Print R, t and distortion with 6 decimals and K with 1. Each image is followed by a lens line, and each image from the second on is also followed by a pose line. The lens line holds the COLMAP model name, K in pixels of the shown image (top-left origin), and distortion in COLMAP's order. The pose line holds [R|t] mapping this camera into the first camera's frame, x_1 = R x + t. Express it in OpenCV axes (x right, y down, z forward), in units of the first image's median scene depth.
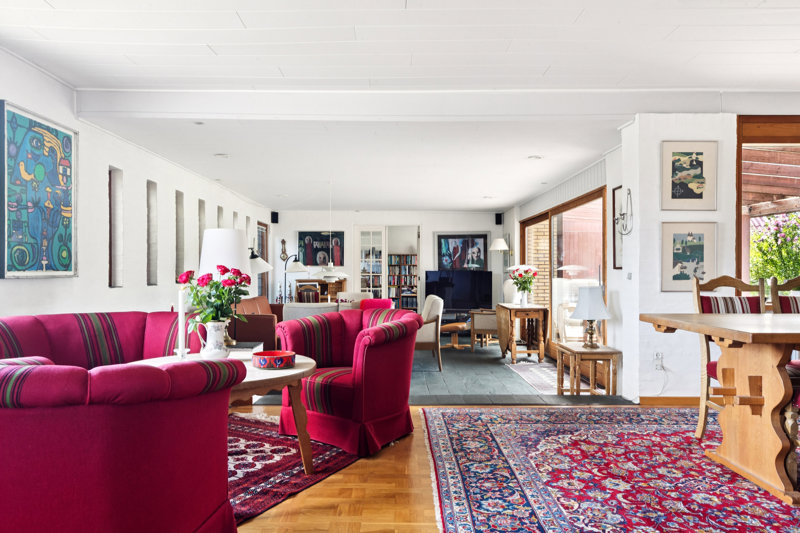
lens RADIAL K [[559.9, 0, 393.2], [0, 559.9, 267.9], [0, 0, 1]] dist [-0.008437, -0.000717]
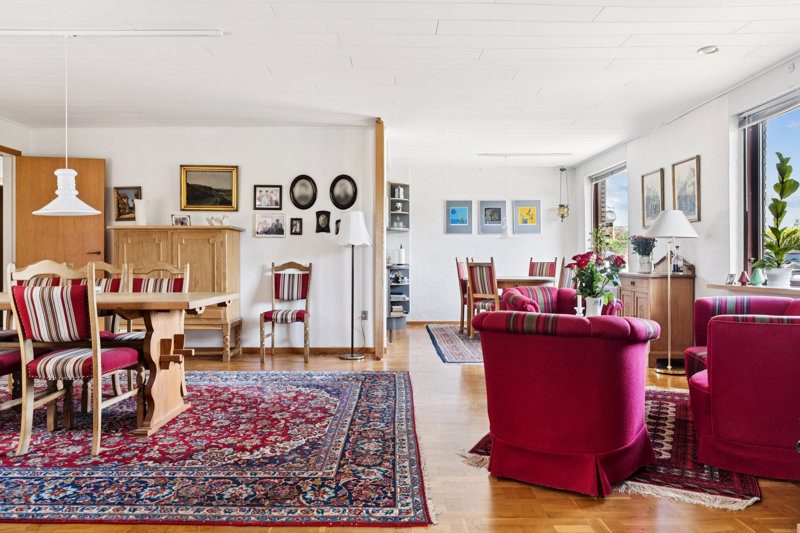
lens RADIAL K [[559.9, 0, 393.3], [0, 559.9, 252.9], [0, 0, 1]] dist [-0.008437, -0.000717]
pose [[-0.999967, -0.000094, -0.008127, 0.076838], [0.000112, 0.999677, -0.025396, 0.016670], [0.008127, -0.025396, -0.999644, 1.290928]]
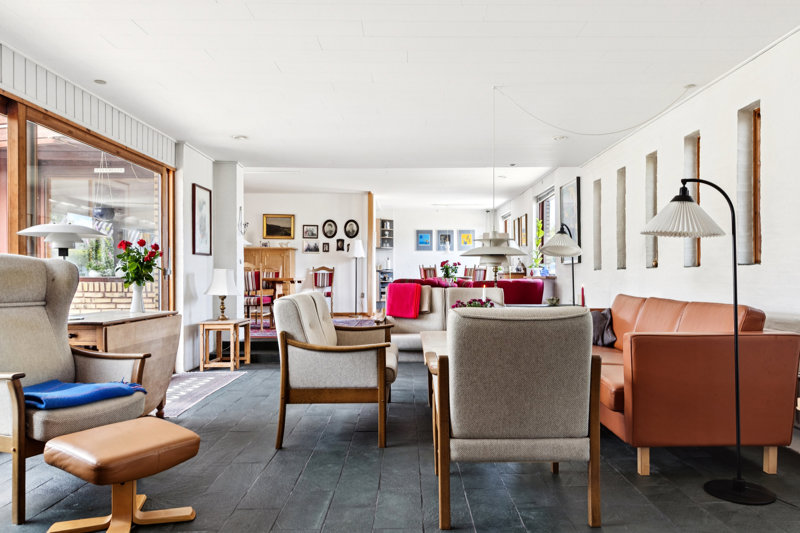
lens RADIAL K [[559.9, 0, 404.6], [0, 559.9, 268.0], [0, 0, 1]] dist [-0.008437, -0.000717]
pose [[-0.999983, -0.002282, -0.005414, -0.029585], [-0.002166, 0.999773, -0.021182, 0.059232], [0.005461, -0.021170, -0.999761, 2.352180]]
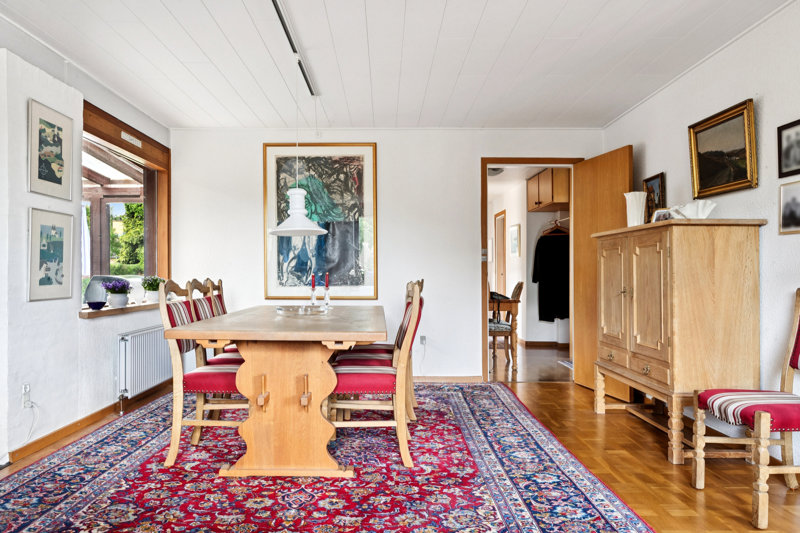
lens RADIAL K [[559.9, 0, 384.4], [0, 559.9, 263.5], [0, 0, 1]] dist [-0.008437, -0.000717]
pose [[-0.003583, 0.017762, 0.999836, -0.233138], [-0.014028, 0.999743, -0.017811, -0.000984], [-0.999895, -0.014090, -0.003333, 0.469419]]
